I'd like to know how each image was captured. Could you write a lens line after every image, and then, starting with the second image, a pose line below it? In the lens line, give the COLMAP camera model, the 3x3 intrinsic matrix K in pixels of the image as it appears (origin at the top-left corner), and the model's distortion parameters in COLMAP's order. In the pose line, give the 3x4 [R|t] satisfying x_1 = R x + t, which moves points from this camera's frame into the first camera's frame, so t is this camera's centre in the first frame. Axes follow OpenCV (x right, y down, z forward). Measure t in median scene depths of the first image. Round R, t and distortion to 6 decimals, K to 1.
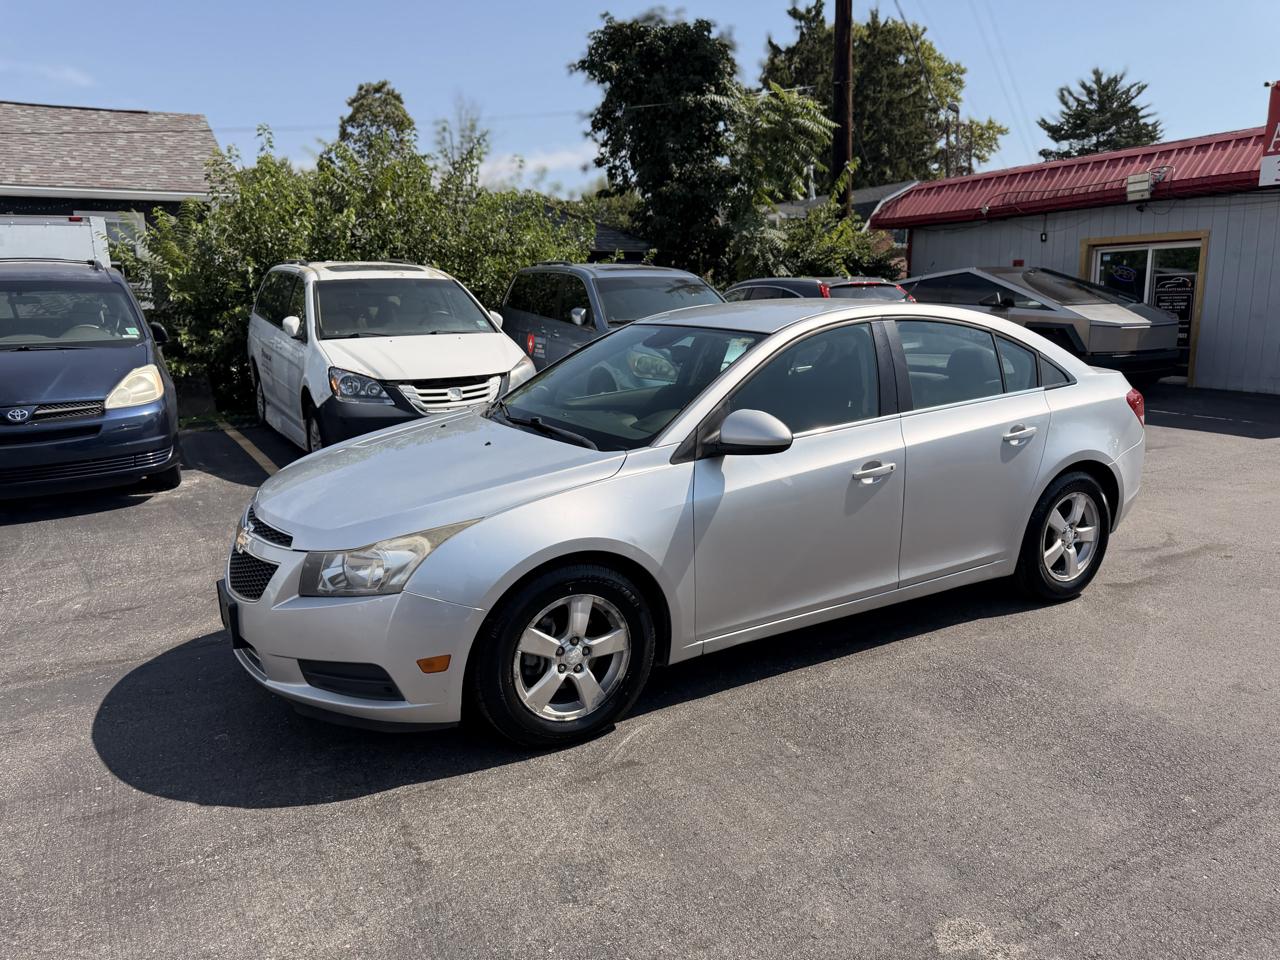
lens RADIAL K [[908.7, 0, 649.8], [0, 908.7, 483.7], [0, 0, 1]] dist [0.026728, -0.037259]
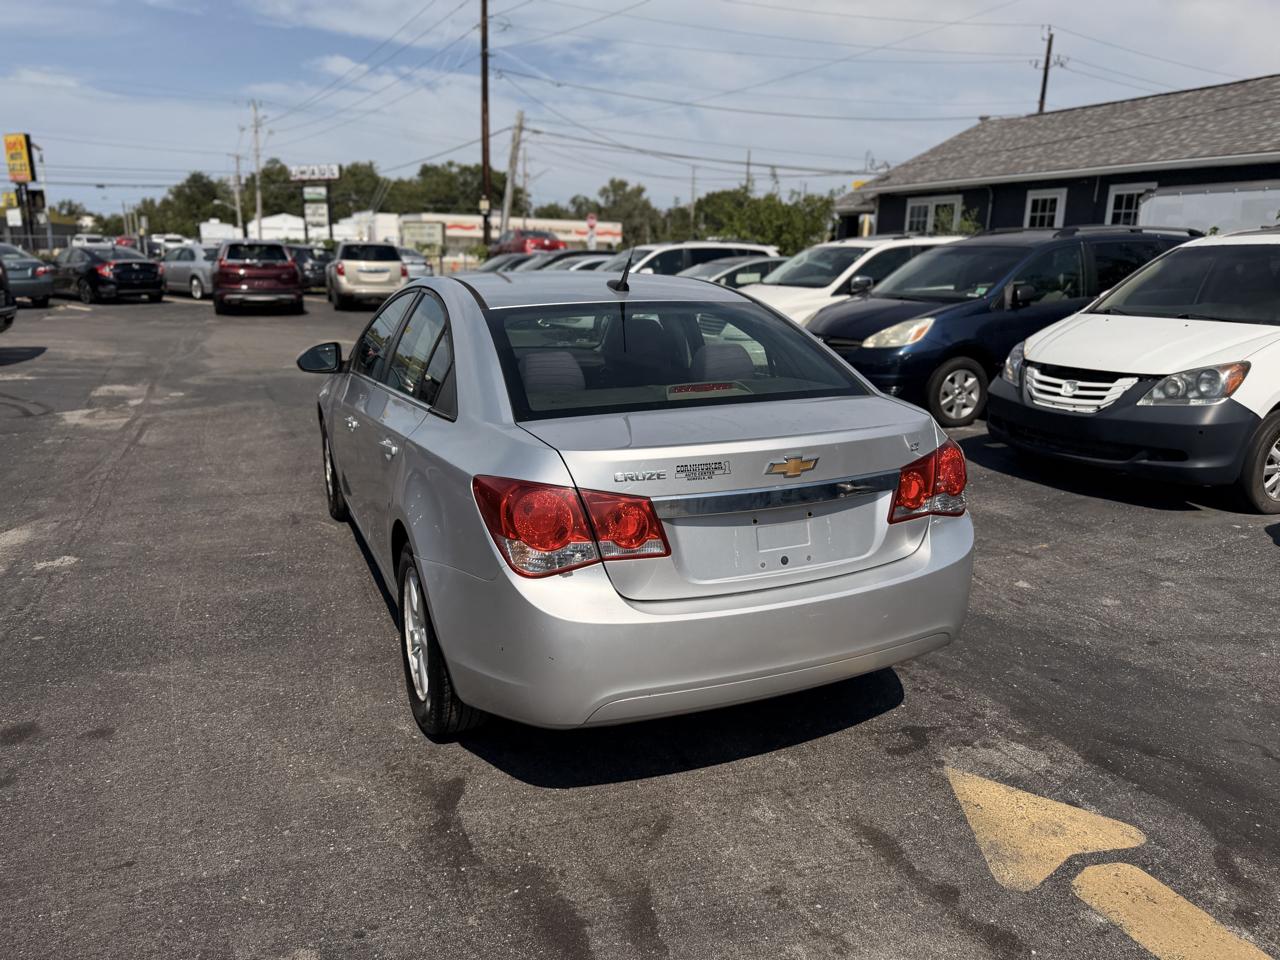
lens RADIAL K [[908.7, 0, 643.2], [0, 908.7, 482.0], [0, 0, 1]] dist [0.026728, -0.037259]
pose [[-0.124637, 0.252752, -0.959470, 0.645722], [-0.216737, 0.936721, 0.274914, -0.164332], [0.968241, 0.242217, -0.061969, 0.713412]]
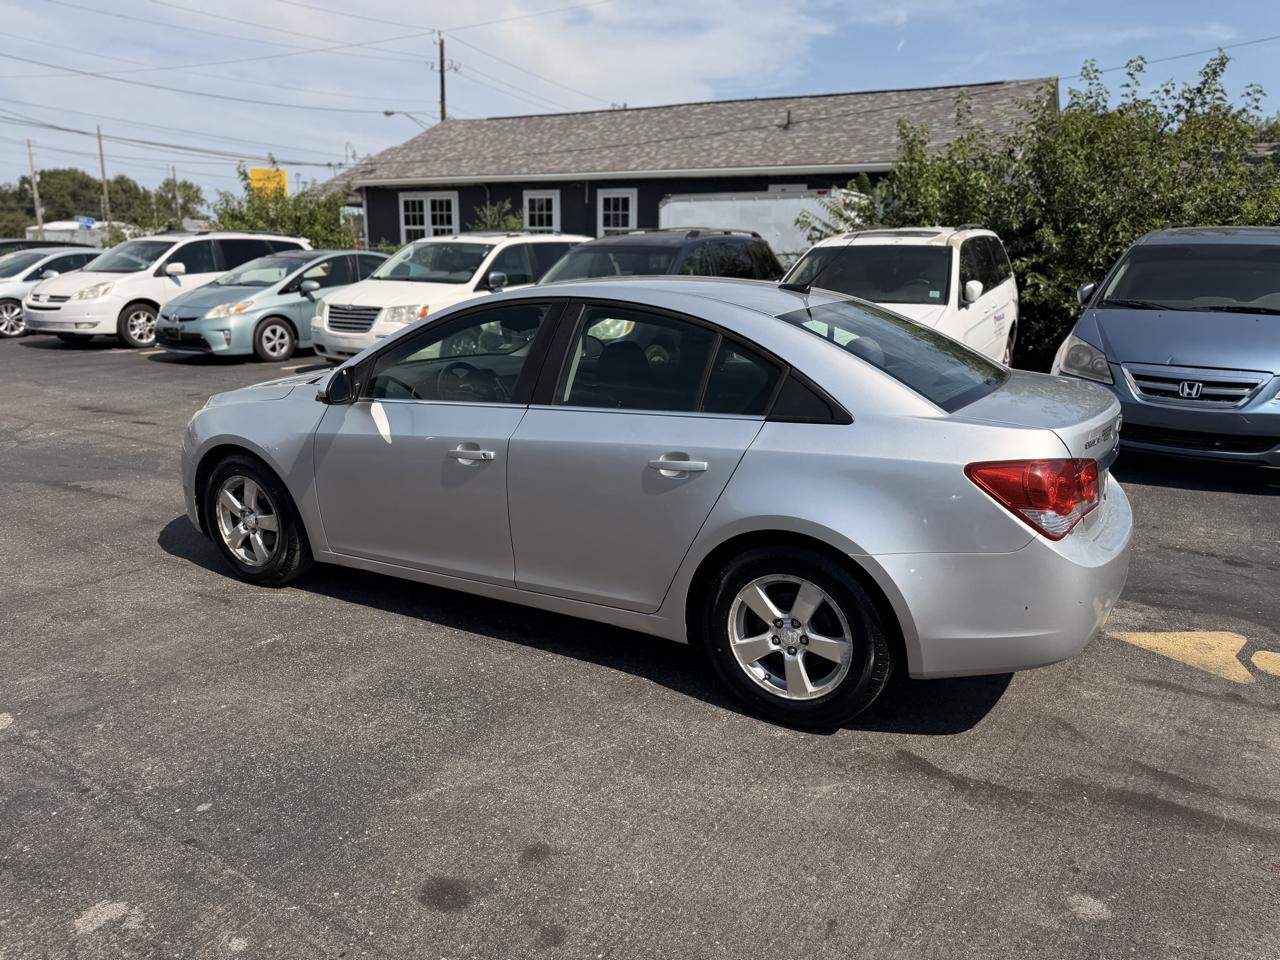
lens RADIAL K [[908.7, 0, 642.1], [0, 908.7, 485.0], [0, 0, 1]] dist [0.026728, -0.037259]
pose [[0.493356, 0.233470, -0.837909, 0.580626], [-0.198035, 0.968155, 0.153159, -0.083297], [0.846984, 0.090373, 0.523880, 0.322704]]
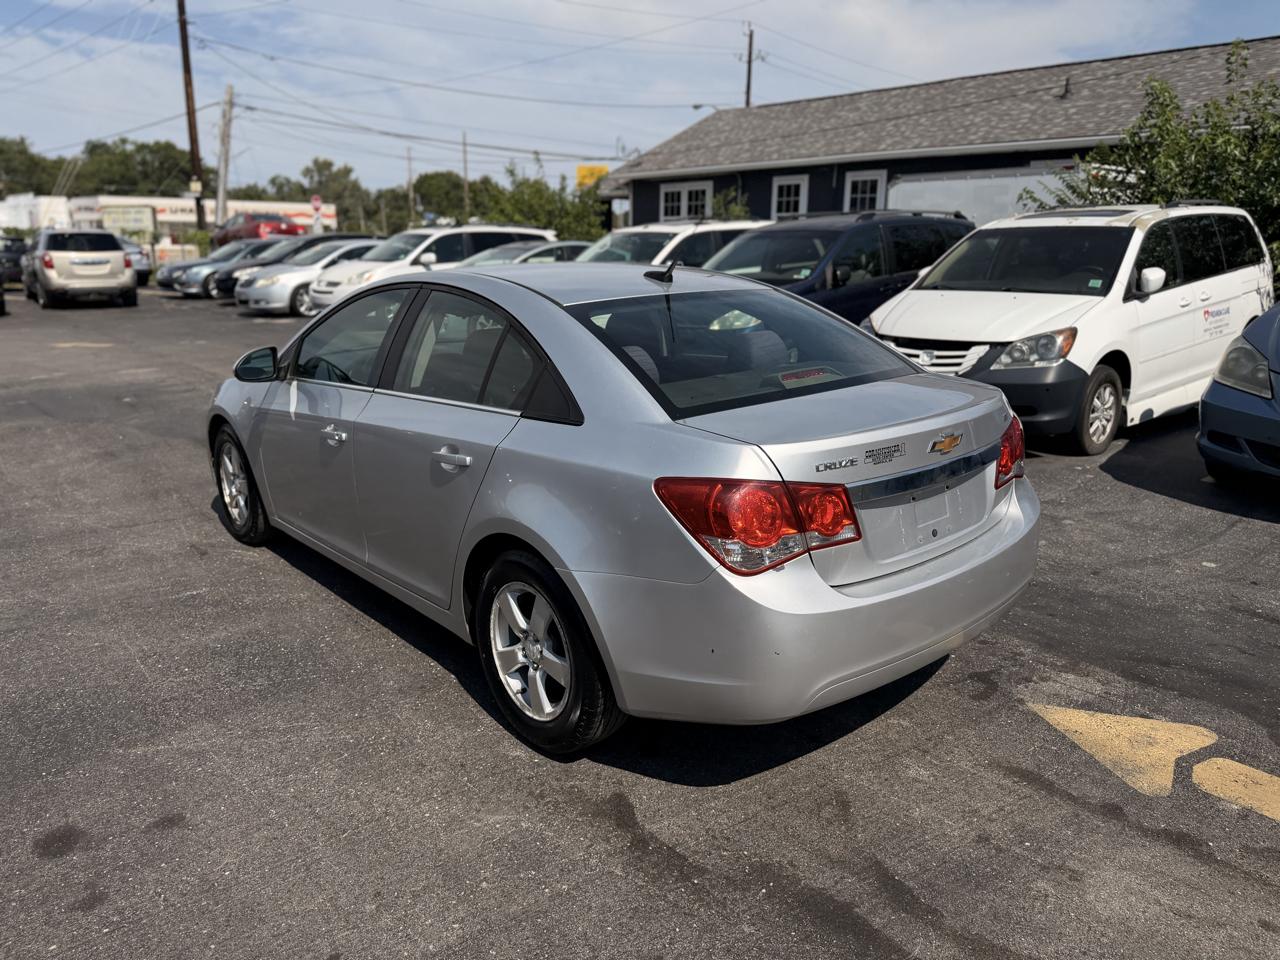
lens RADIAL K [[908.7, 0, 643.9], [0, 908.7, 472.8], [0, 0, 1]] dist [0.026728, -0.037259]
pose [[0.174556, 0.258414, -0.950133, 0.637862], [-0.207212, 0.952979, 0.221119, -0.133354], [0.962597, 0.158281, 0.219895, 0.555297]]
